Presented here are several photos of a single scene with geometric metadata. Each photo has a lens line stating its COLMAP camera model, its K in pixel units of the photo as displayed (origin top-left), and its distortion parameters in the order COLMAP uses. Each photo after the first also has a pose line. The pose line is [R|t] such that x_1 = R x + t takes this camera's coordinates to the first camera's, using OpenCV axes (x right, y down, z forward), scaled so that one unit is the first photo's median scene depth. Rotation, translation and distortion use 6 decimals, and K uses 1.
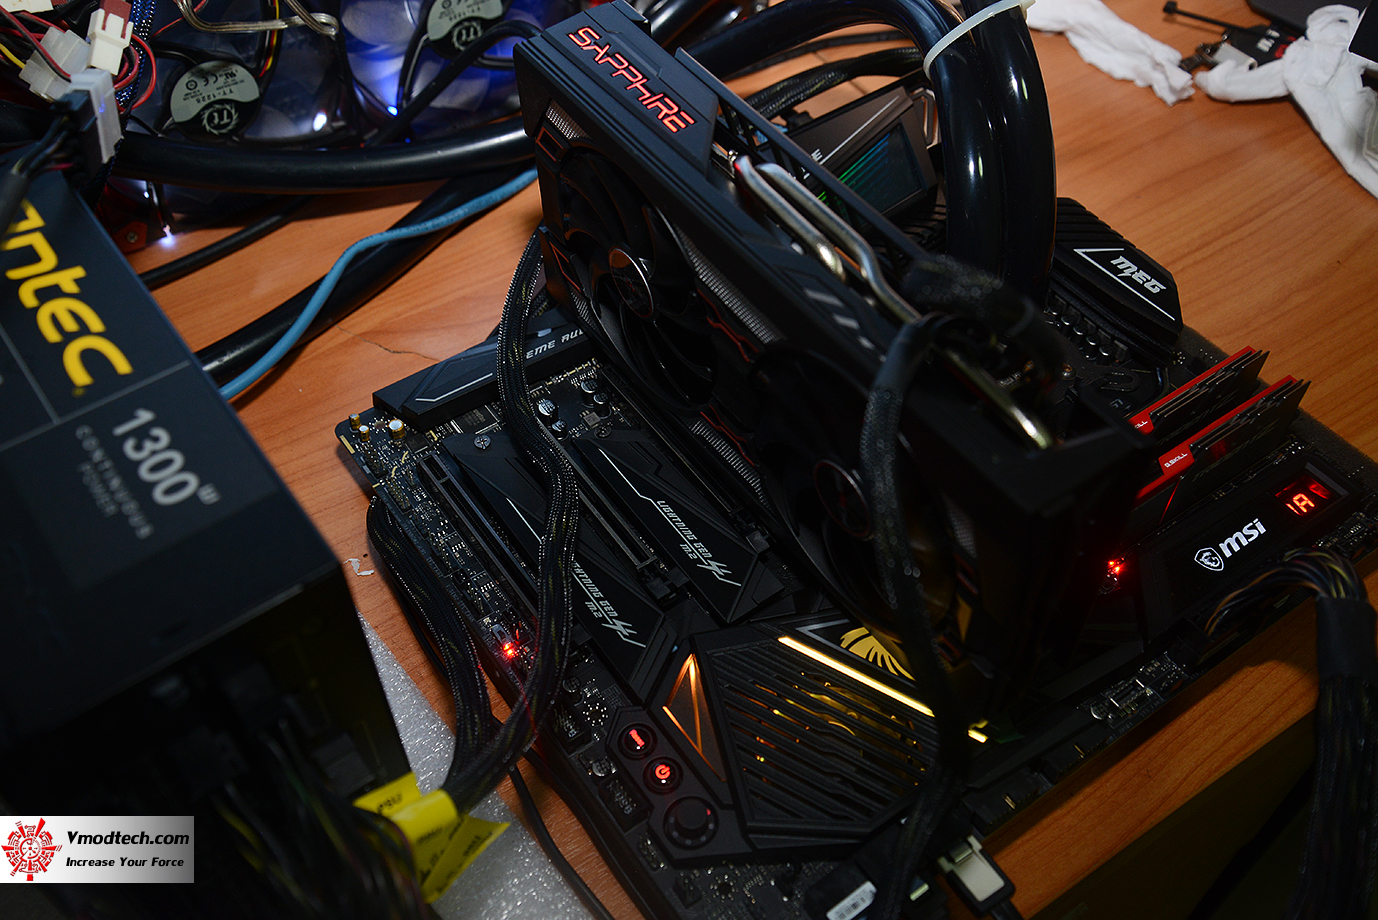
lens RADIAL K [[1352.5, 0, 689.0], [0, 1352.5, 460.0], [0, 0, 1]] dist [0.007819, 0.000149]
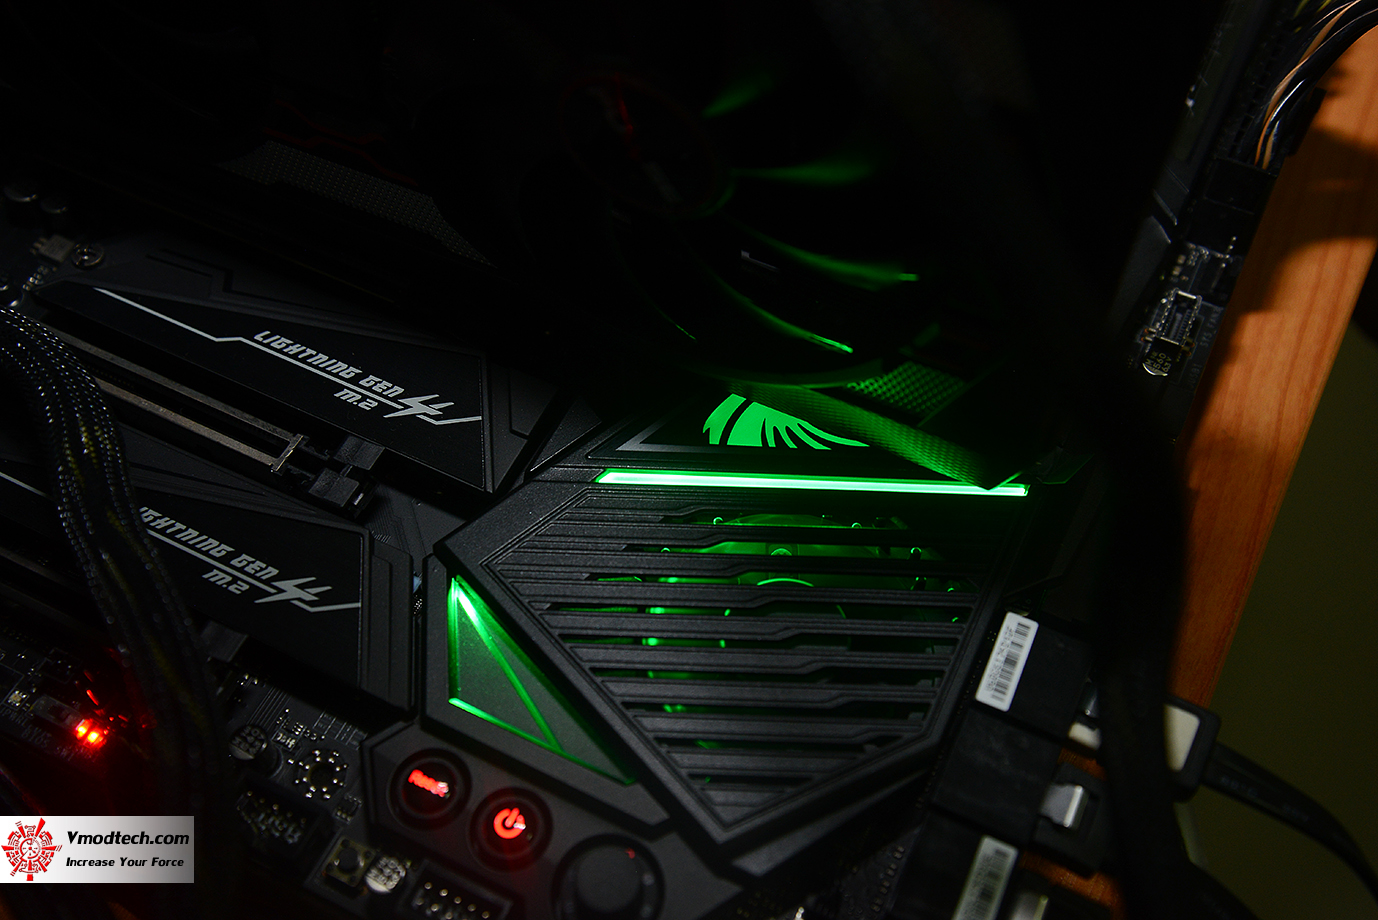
lens RADIAL K [[1415.1, 0, 689.0], [0, 1415.1, 460.0], [0, 0, 1]] dist [0.022637, 0.026914]
pose [[0.878491, -0.403448, 0.255896, -0.037411], [0.371121, 0.913574, 0.166291, 0.047885], [-0.300870, -0.051117, 0.952294, 0.470072]]
